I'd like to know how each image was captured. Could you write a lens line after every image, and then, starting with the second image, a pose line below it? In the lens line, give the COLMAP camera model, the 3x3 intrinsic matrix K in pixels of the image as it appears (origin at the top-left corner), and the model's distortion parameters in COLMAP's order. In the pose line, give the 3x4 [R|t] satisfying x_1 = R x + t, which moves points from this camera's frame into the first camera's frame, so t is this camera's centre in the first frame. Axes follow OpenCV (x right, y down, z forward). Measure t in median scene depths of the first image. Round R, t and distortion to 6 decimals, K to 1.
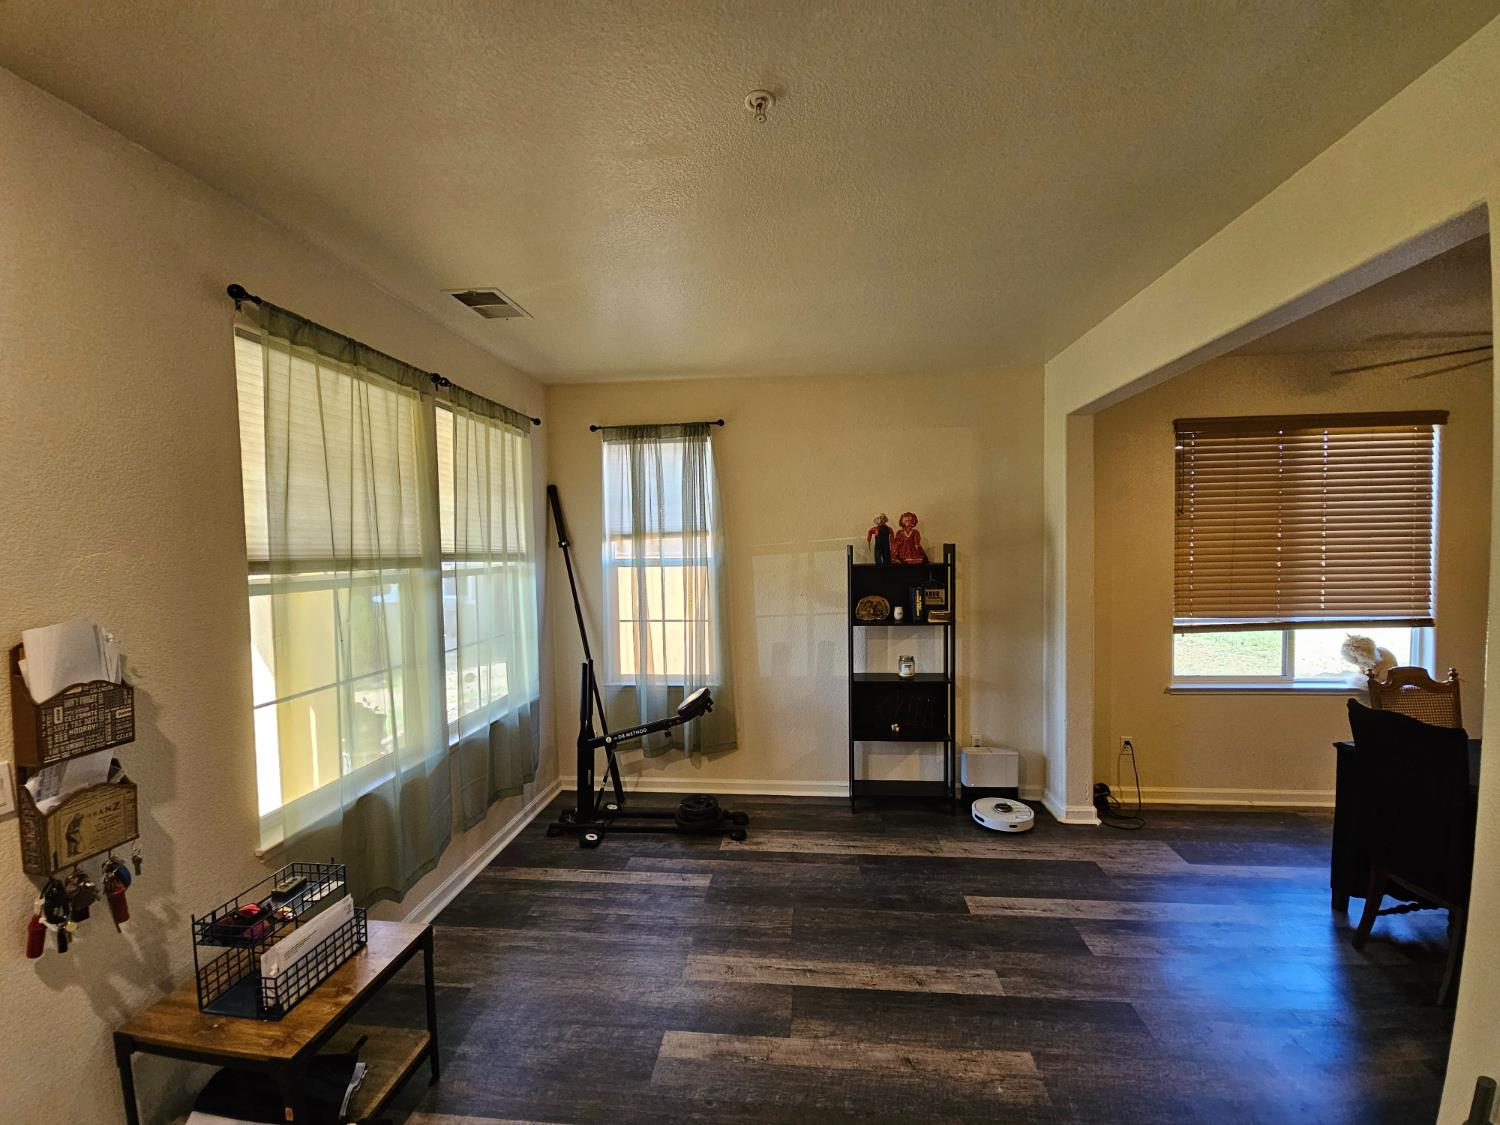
lens RADIAL K [[617.3, 0, 752.8], [0, 617.3, 572.5], [0, 0, 1]] dist [-0.001483, -0.000419]
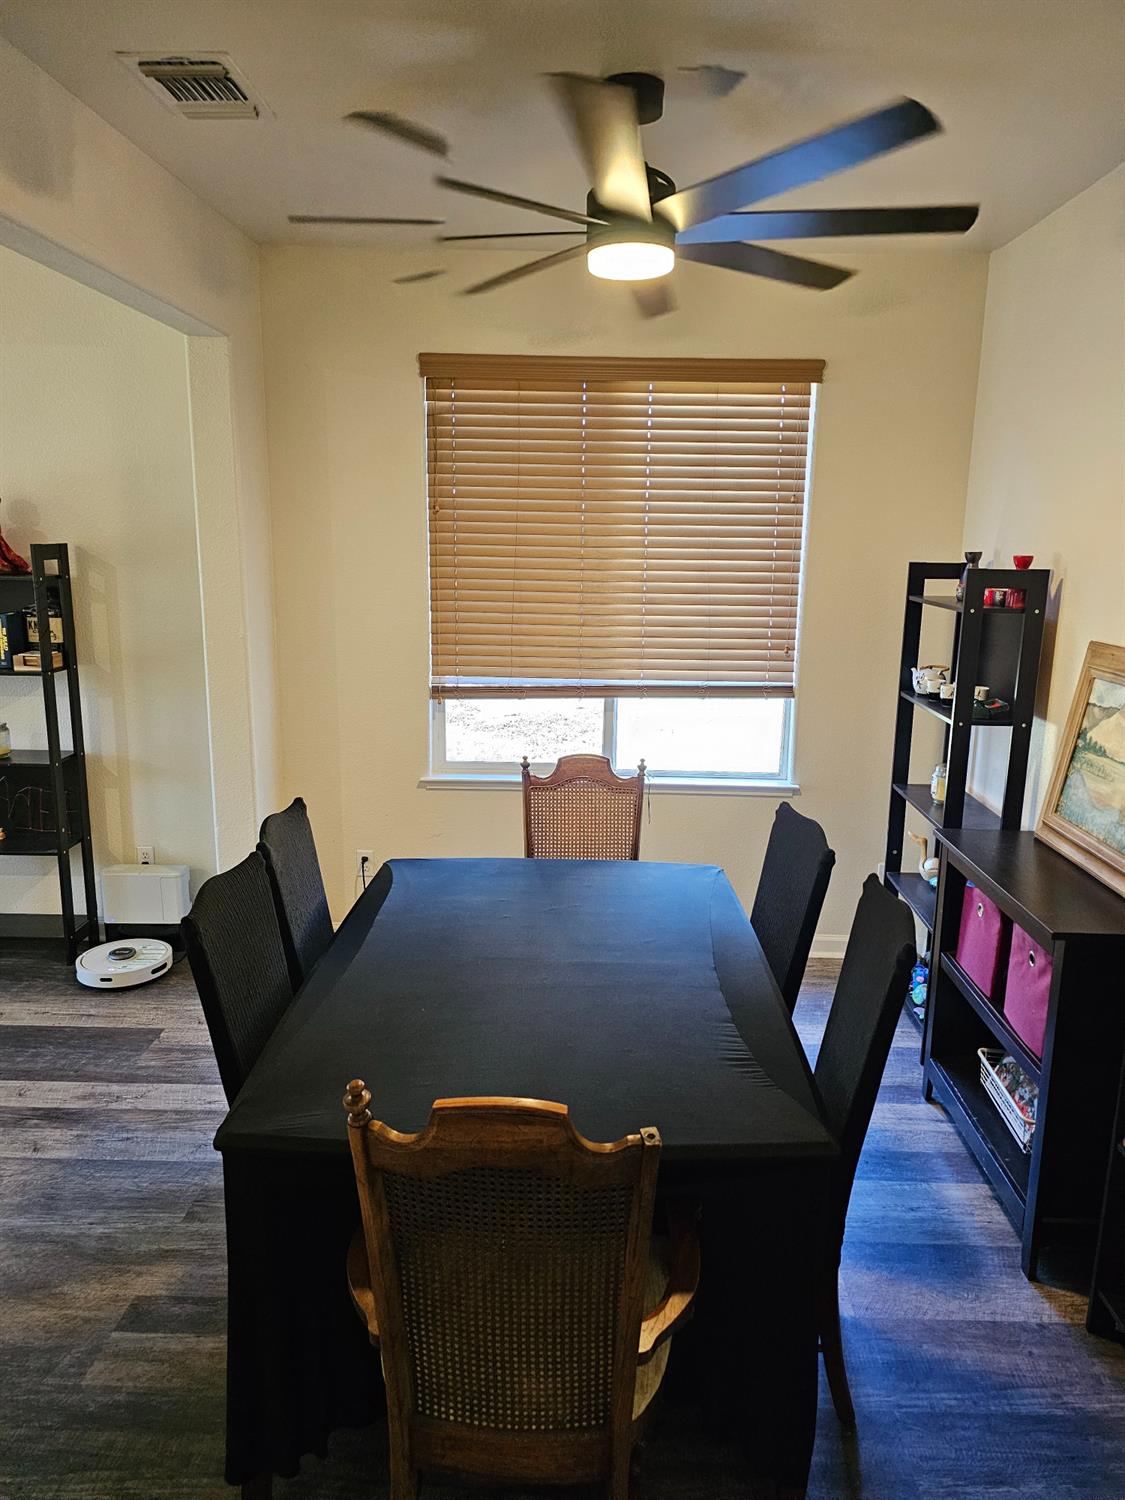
lens RADIAL K [[999.3, 0, 564.3], [0, 999.3, 741.2], [0, 0, 1]] dist [0.052928, -0.046302]
pose [[0.996725, 0.021477, 0.077962, 0.757051], [-0.032626, 0.988939, 0.144690, -0.014817], [-0.073992, -0.146760, 0.986401, -0.065252]]
